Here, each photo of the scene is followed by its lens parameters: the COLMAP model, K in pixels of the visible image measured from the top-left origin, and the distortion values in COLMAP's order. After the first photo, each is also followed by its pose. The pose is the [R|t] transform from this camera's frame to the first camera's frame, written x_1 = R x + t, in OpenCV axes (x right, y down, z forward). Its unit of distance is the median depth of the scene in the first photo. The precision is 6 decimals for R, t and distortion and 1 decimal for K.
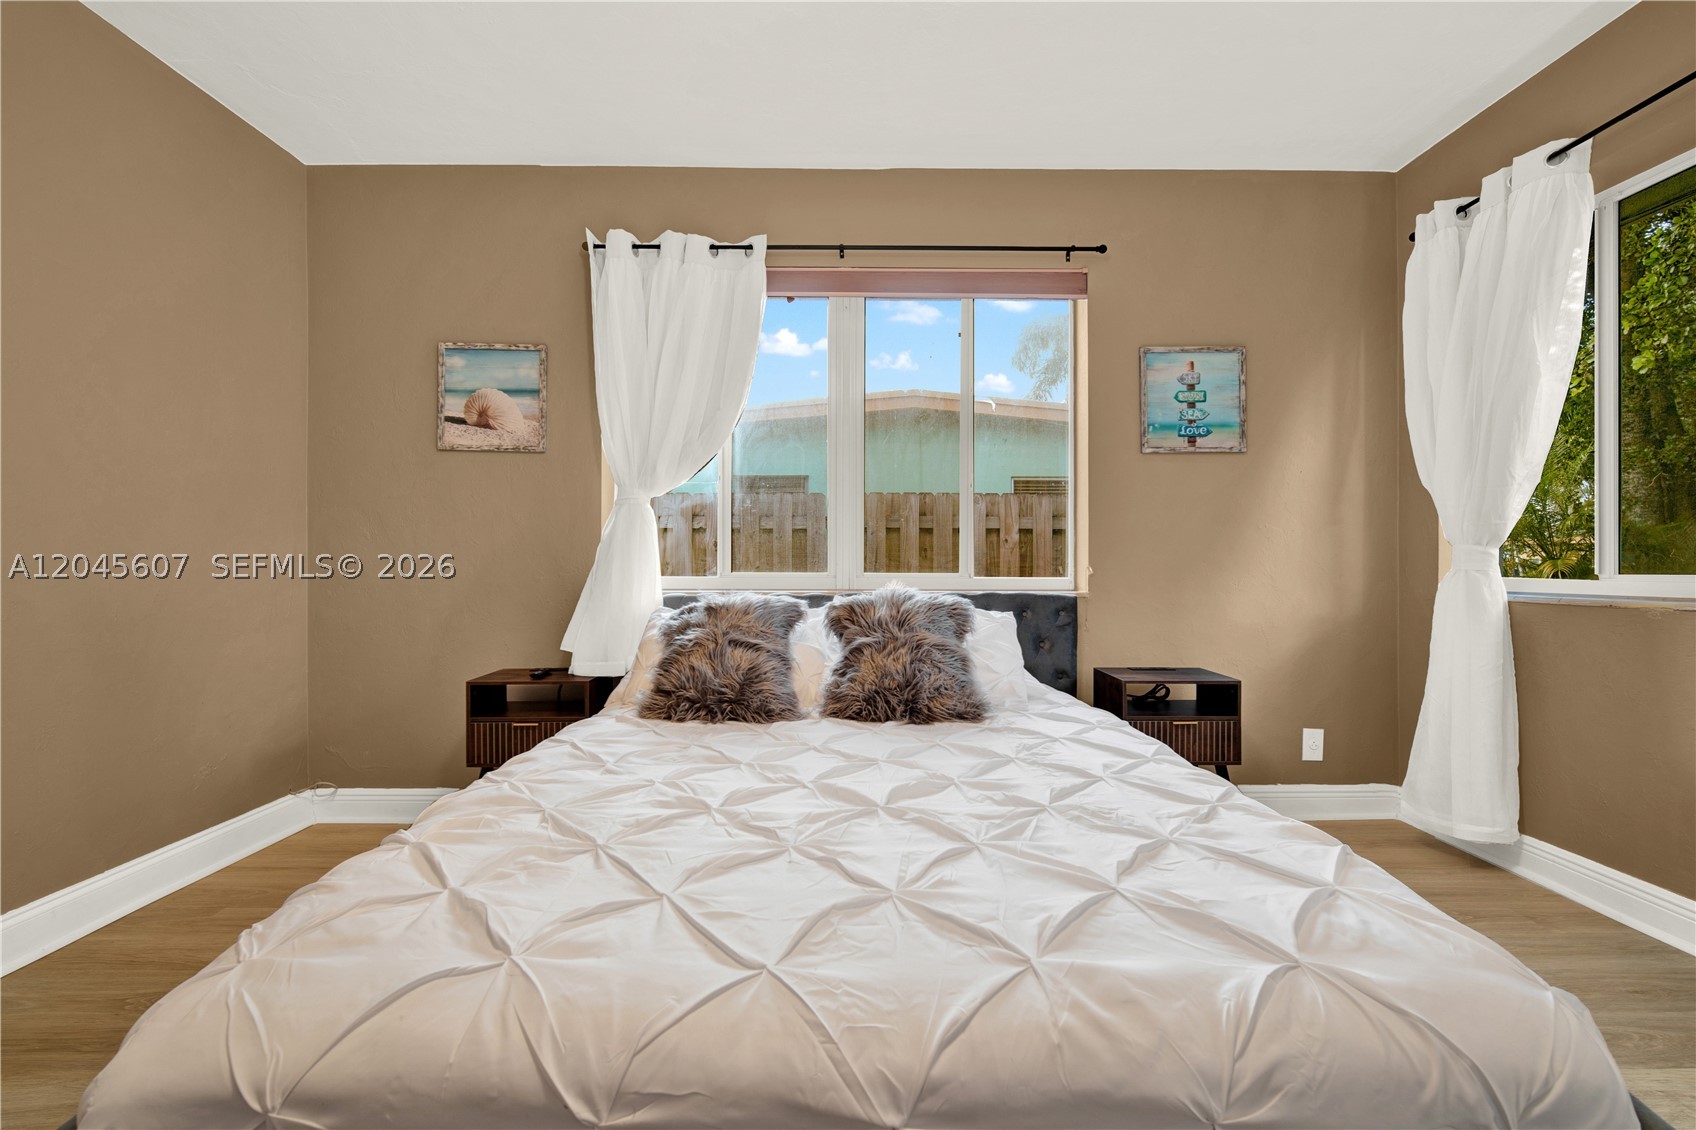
lens RADIAL K [[776.0, 0, 854.1], [0, 776.0, 559.3], [0, 0, 1]] dist [-0.010847, 0.000258]
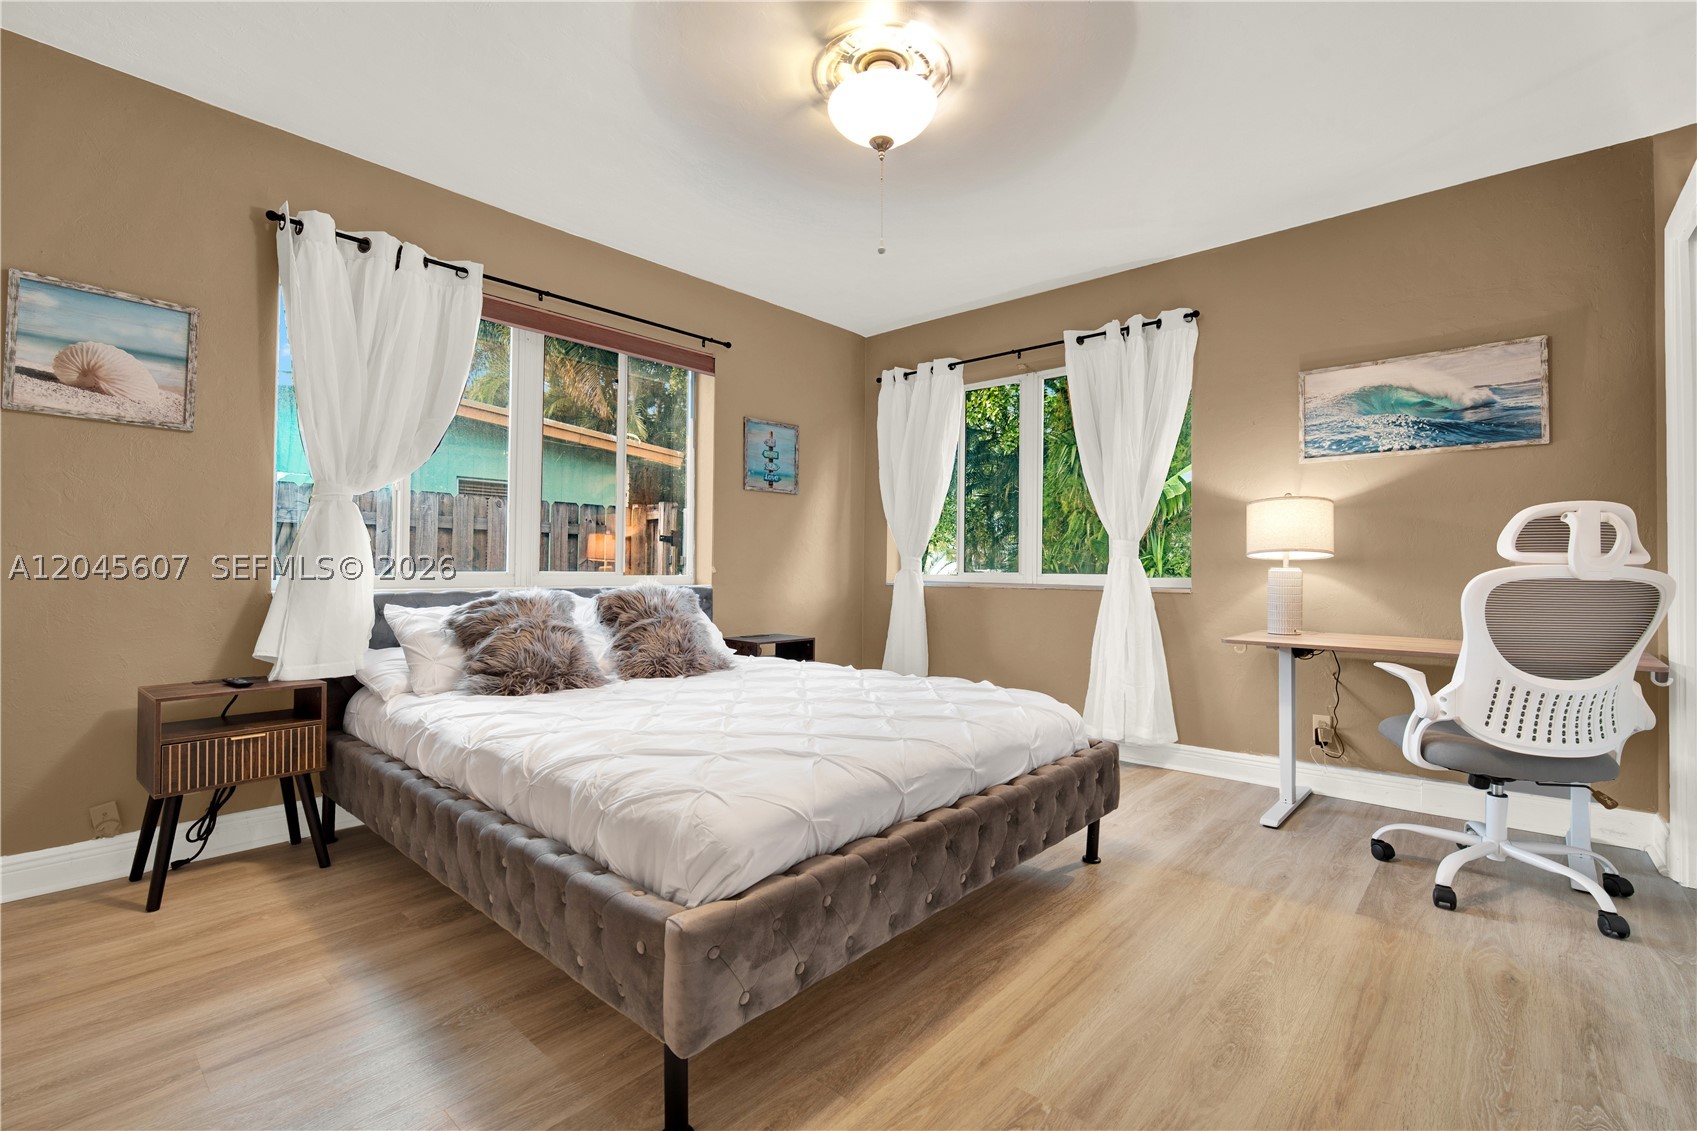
lens RADIAL K [[733.7, 0, 882.2], [0, 733.7, 558.1], [0, 0, 1]] dist [-0.001228, 0.000313]
pose [[0.664436, 0.012956, 0.747233, -0.499380], [-0.010535, 0.999913, -0.007970, 0.000694], [-0.747271, -0.002577, 0.664515, -0.116871]]
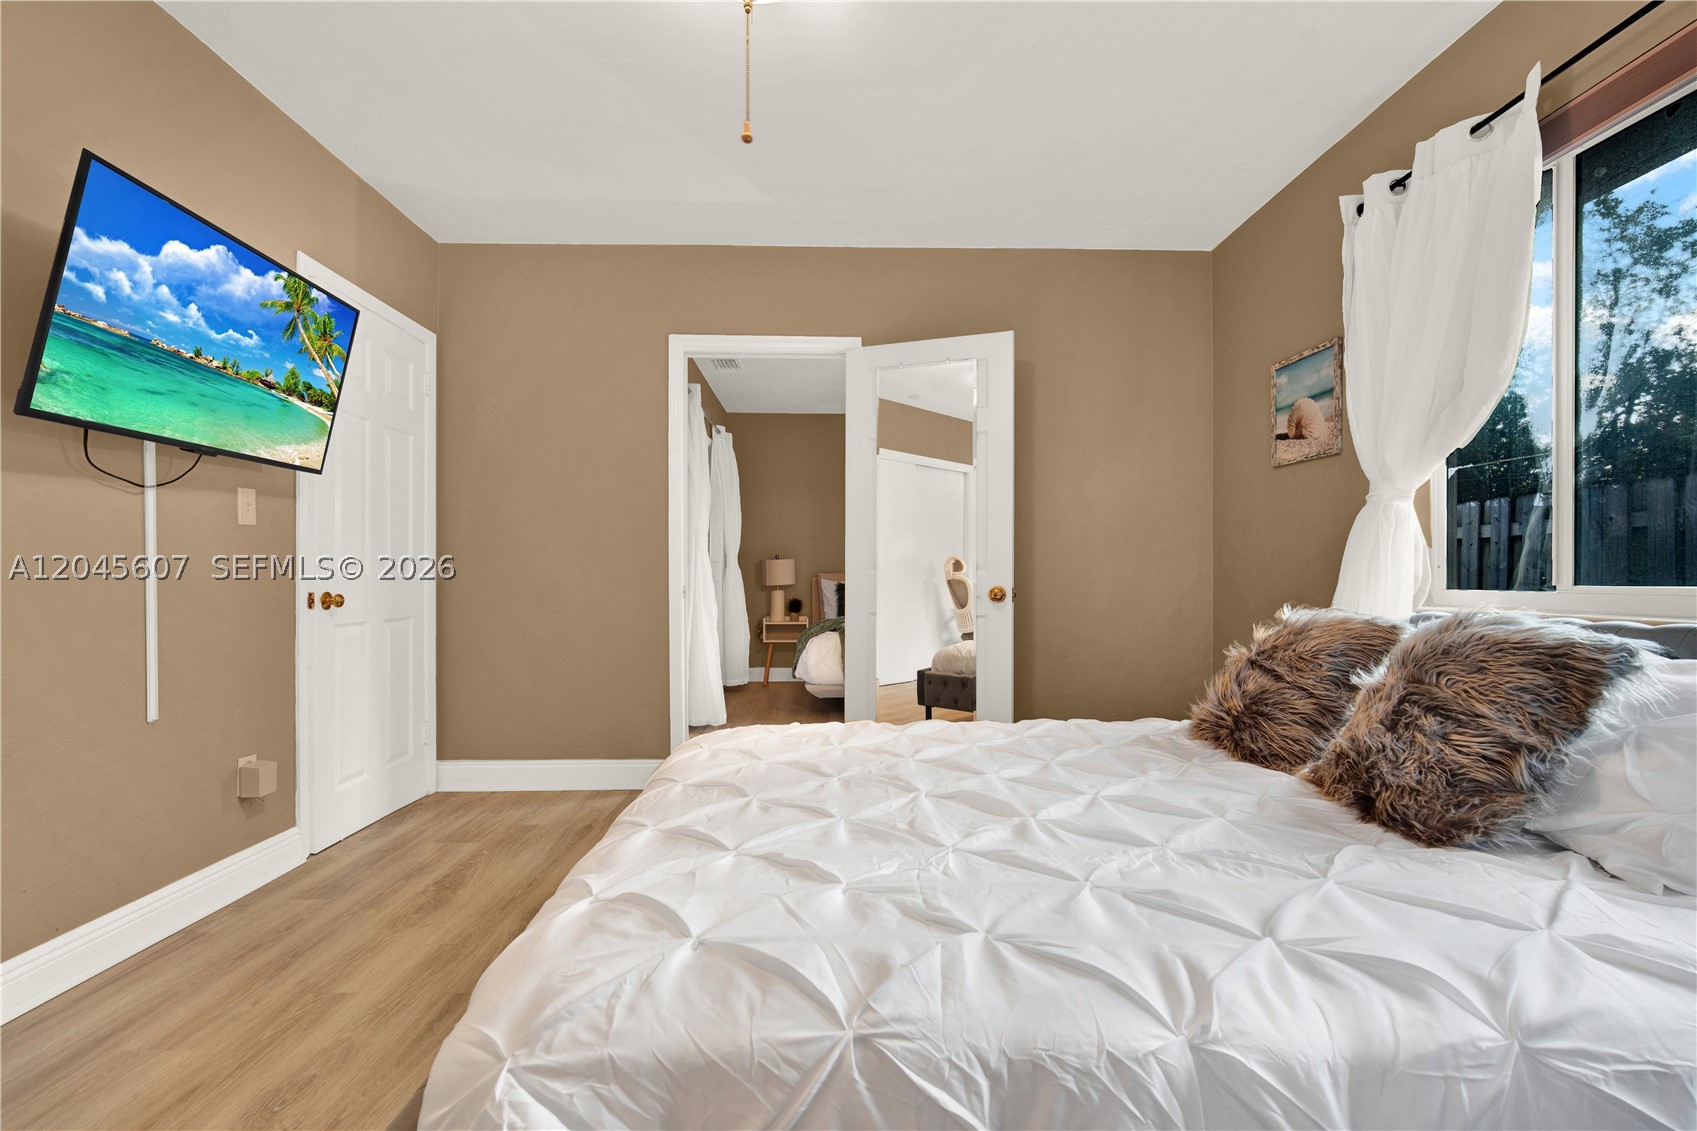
lens RADIAL K [[776.7, 0, 841.7], [0, 776.7, 575.4], [0, 0, 1]] dist [-0.003115, 0.001461]
pose [[0.001753, -0.002964, -0.999994, 0.519126], [-0.005964, 0.999978, -0.002975, 0.011721], [0.999981, 0.005970, 0.001735, 0.411691]]
